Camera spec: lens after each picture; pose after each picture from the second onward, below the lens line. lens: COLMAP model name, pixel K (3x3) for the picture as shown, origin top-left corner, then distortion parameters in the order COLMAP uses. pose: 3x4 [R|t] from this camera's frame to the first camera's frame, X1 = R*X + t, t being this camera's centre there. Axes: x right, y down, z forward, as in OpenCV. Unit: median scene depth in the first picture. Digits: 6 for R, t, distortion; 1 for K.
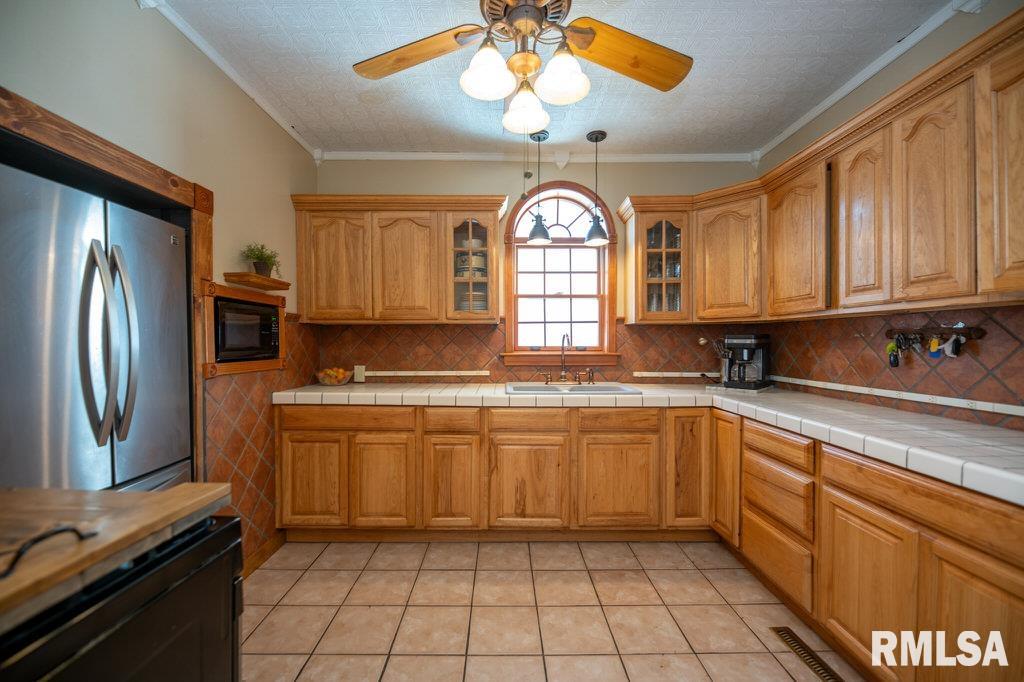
lens RADIAL K [[399.4, 0, 500.7], [0, 399.4, 342.8], [0, 0, 1]] dist [-0.001437, -0.000237]
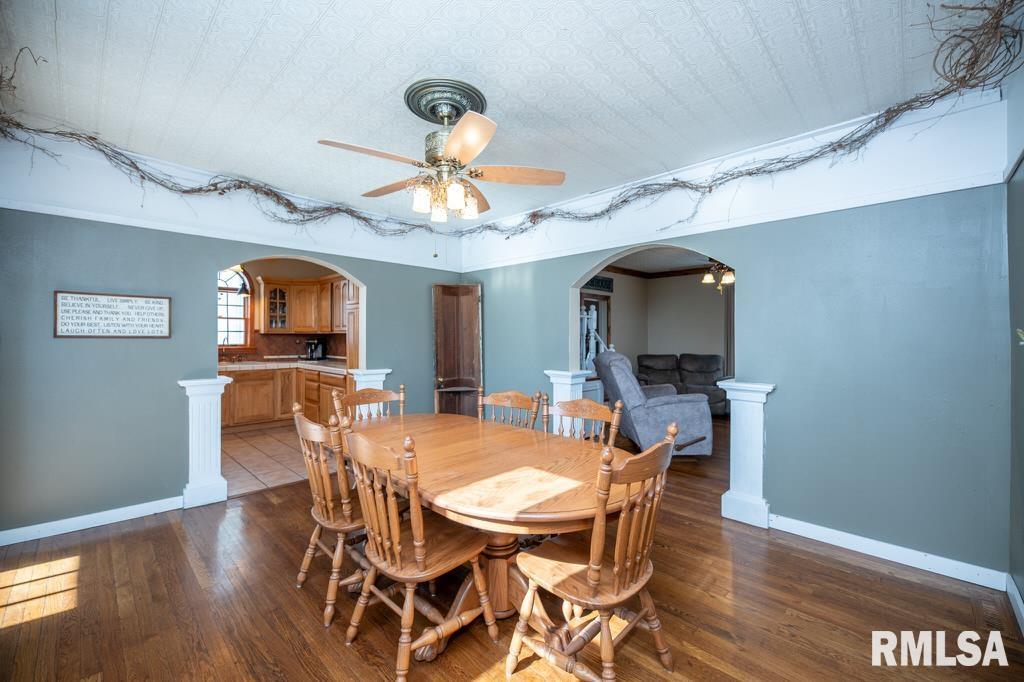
lens RADIAL K [[423.7, 0, 520.1], [0, 423.7, 339.6], [0, 0, 1]] dist [0.001699, -0.000062]
pose [[0.682329, 0.000412, 0.731045, -0.447977], [-0.002509, 0.999995, 0.001779, -0.024193], [-0.731041, -0.003048, 0.682327, -1.793167]]
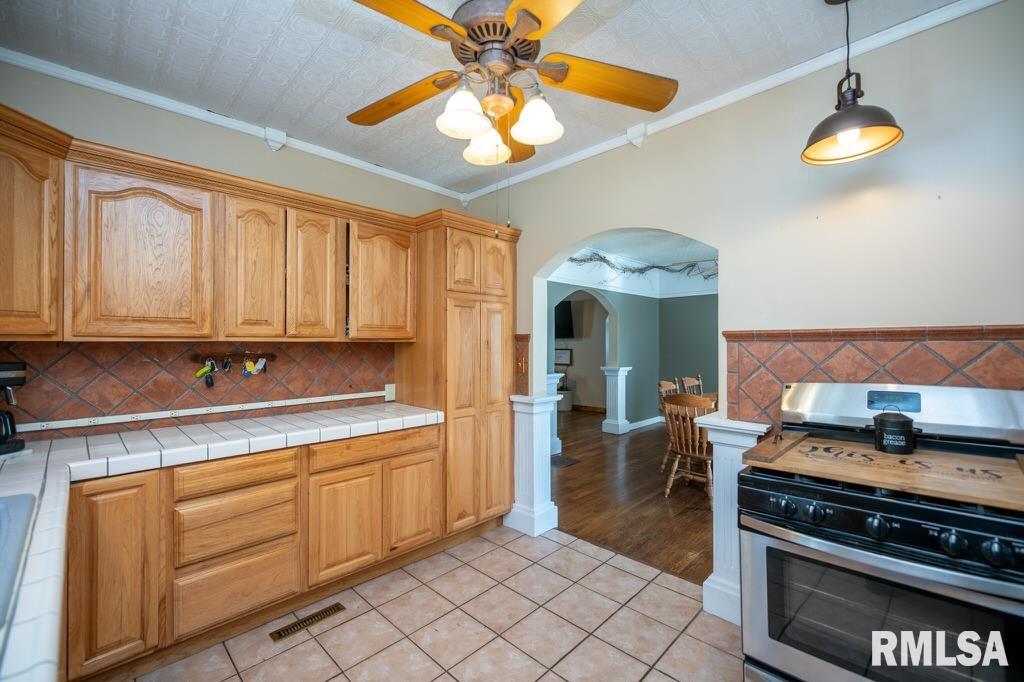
lens RADIAL K [[412.0, 0, 527.1], [0, 412.0, 338.3], [0, 0, 1]] dist [-0.001151, -0.000238]
pose [[-0.718717, 0.010639, 0.695221, -0.415764], [0.005985, 0.999941, -0.009114, -0.051905], [-0.695277, -0.002389, -0.718738, 0.980181]]
